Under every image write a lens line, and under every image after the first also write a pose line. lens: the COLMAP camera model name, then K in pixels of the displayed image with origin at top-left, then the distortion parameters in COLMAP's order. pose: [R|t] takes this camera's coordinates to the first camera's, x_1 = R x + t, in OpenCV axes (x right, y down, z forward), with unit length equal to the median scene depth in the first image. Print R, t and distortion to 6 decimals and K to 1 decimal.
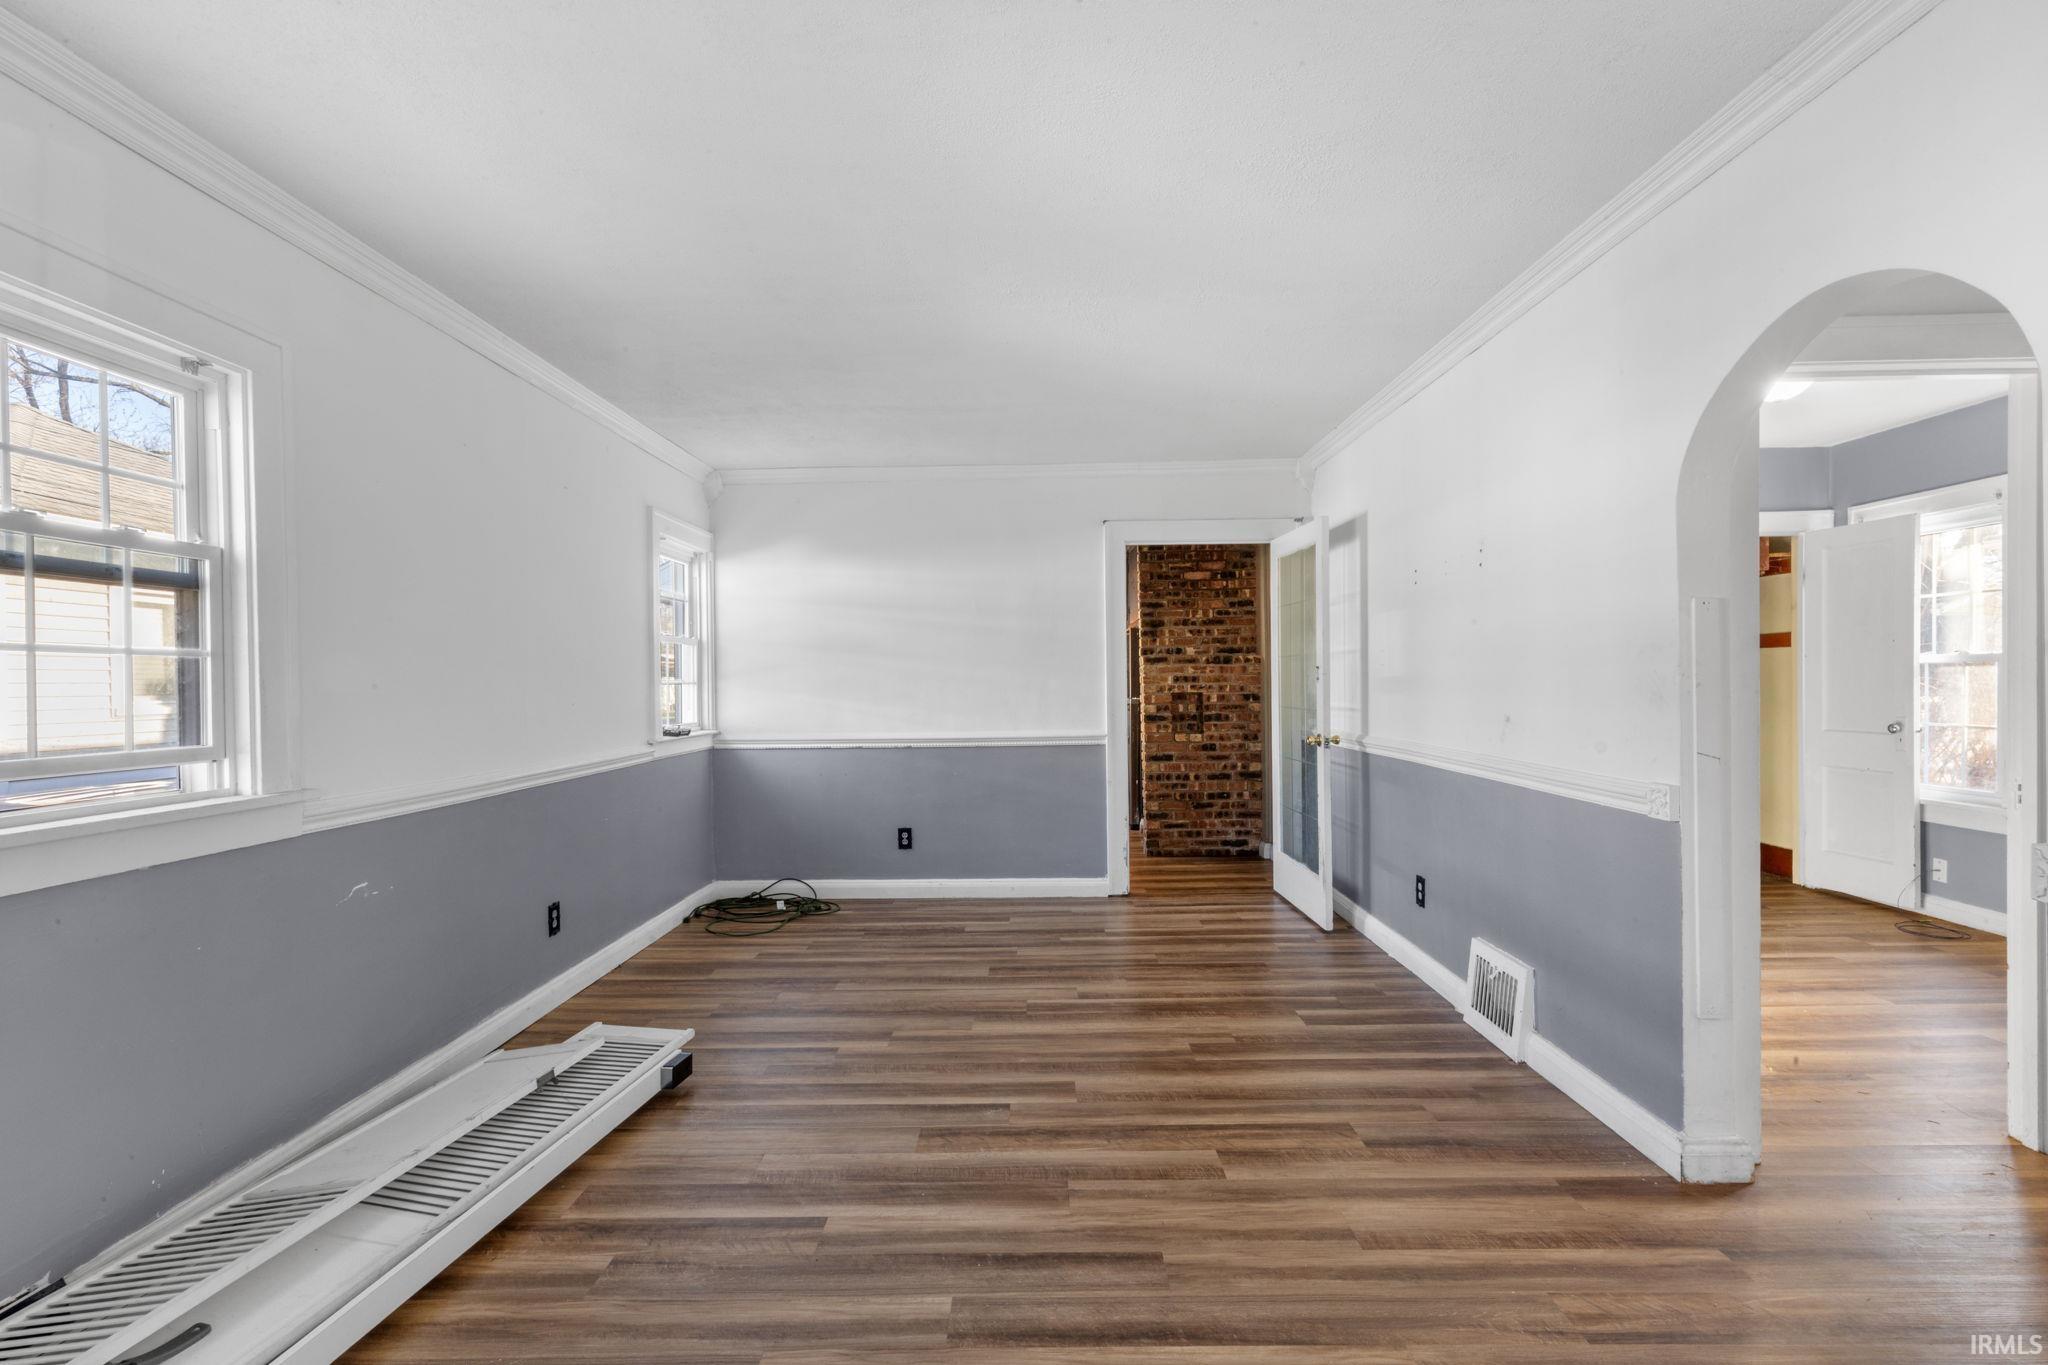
lens RADIAL K [[955.2, 0, 1012.0], [0, 955.2, 686.1], [0, 0, 1]] dist [-0.001973, -0.000141]
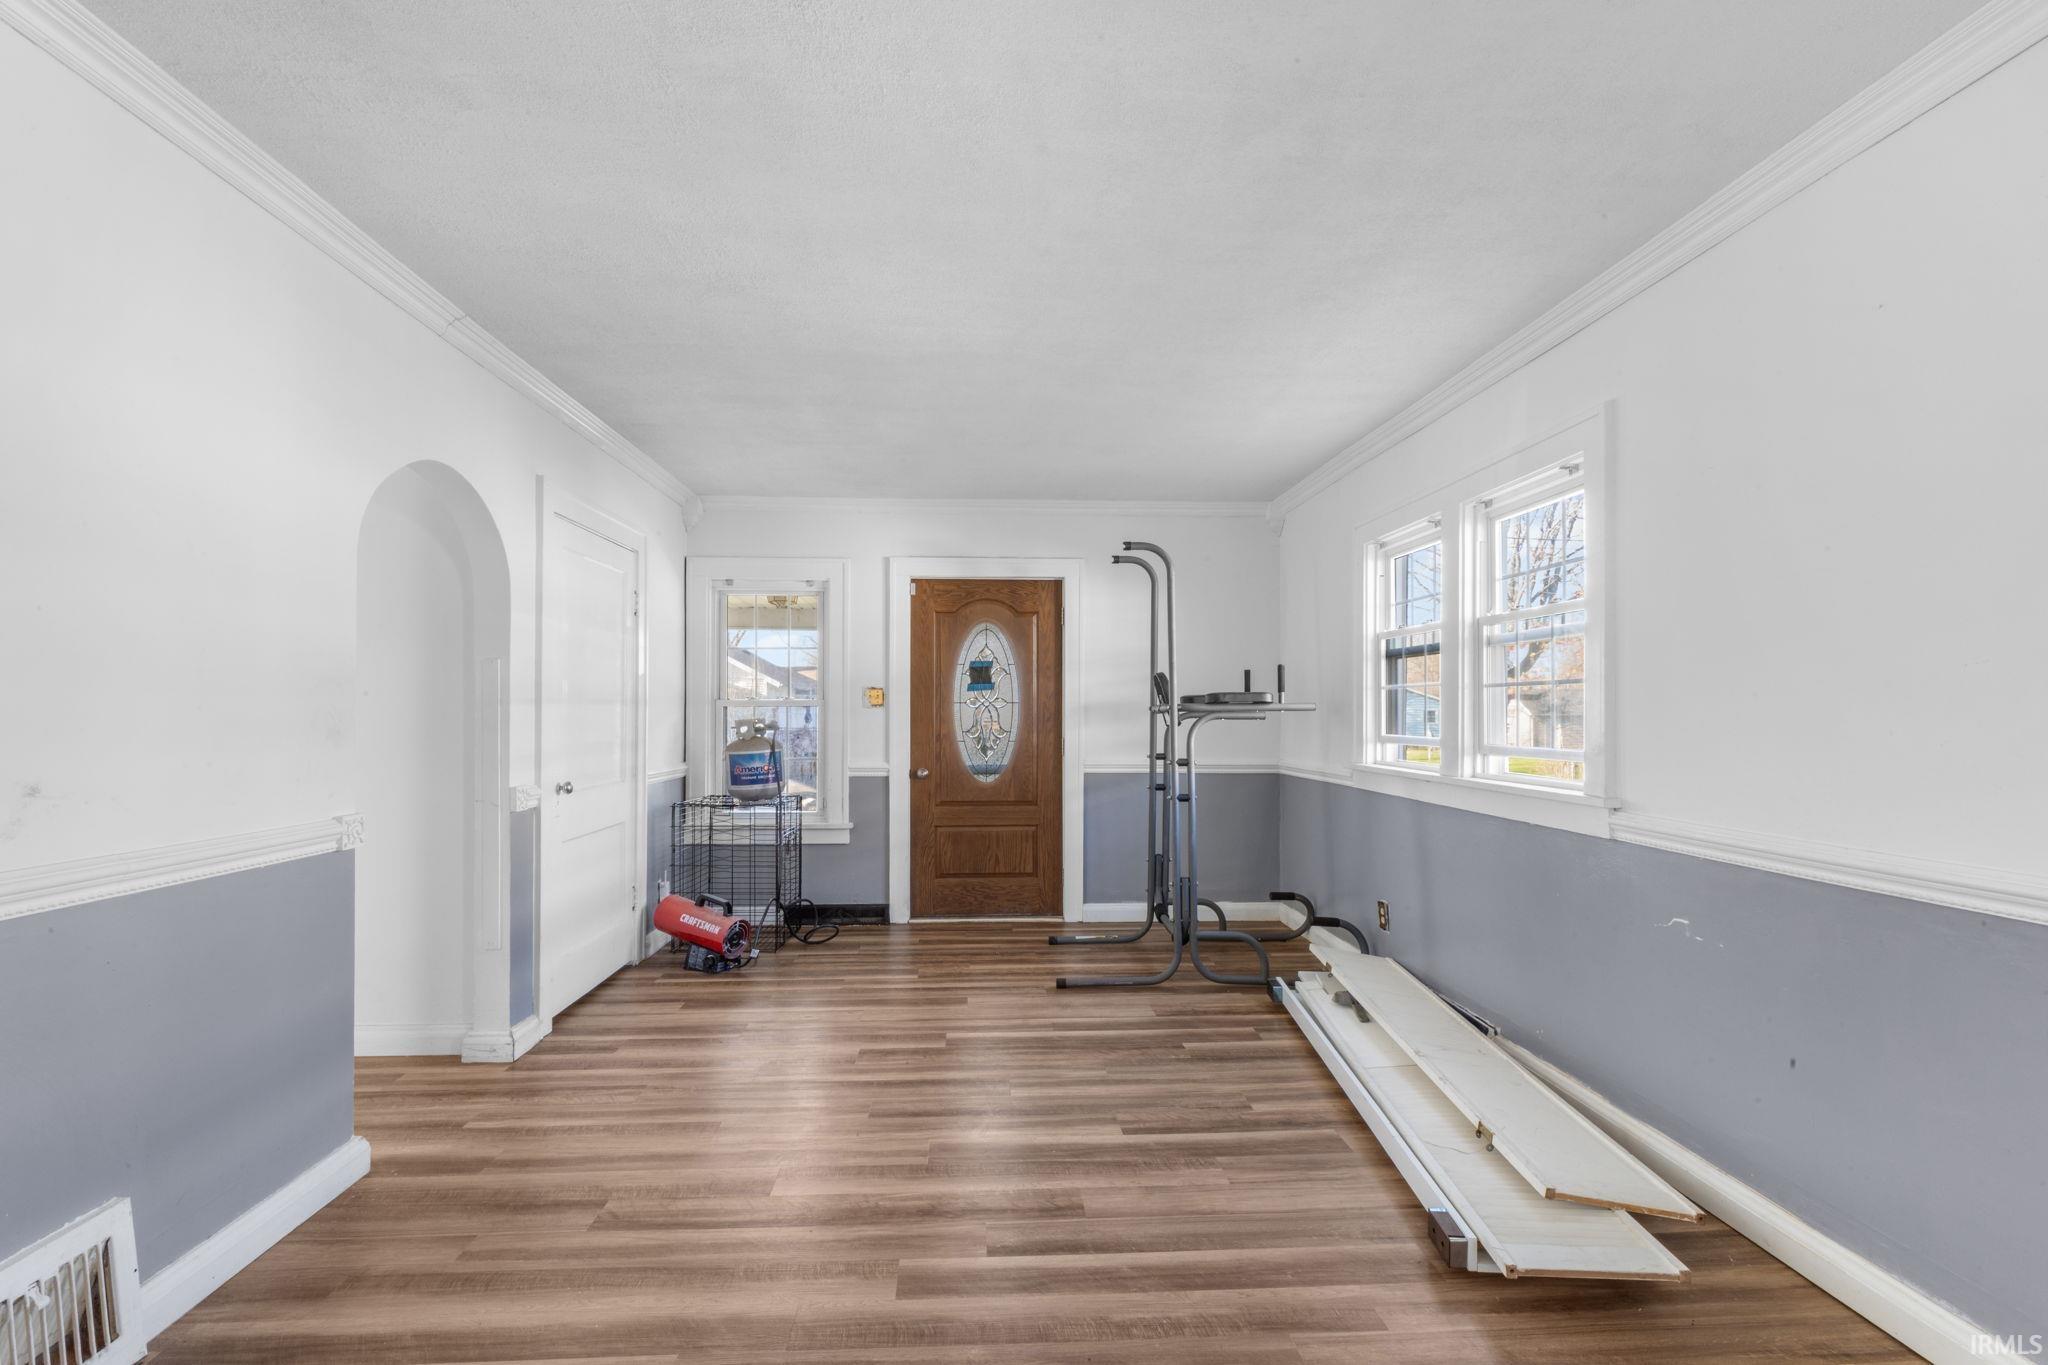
lens RADIAL K [[955.2, 0, 1025.4], [0, 955.2, 699.1], [0, 0, 1]] dist [-0.001973, -0.000141]
pose [[-0.996227, 0.009579, -0.086251, 0.044143], [0.010790, 0.999850, -0.013583, -0.002426], [0.086108, -0.014462, -0.996181, 2.619672]]
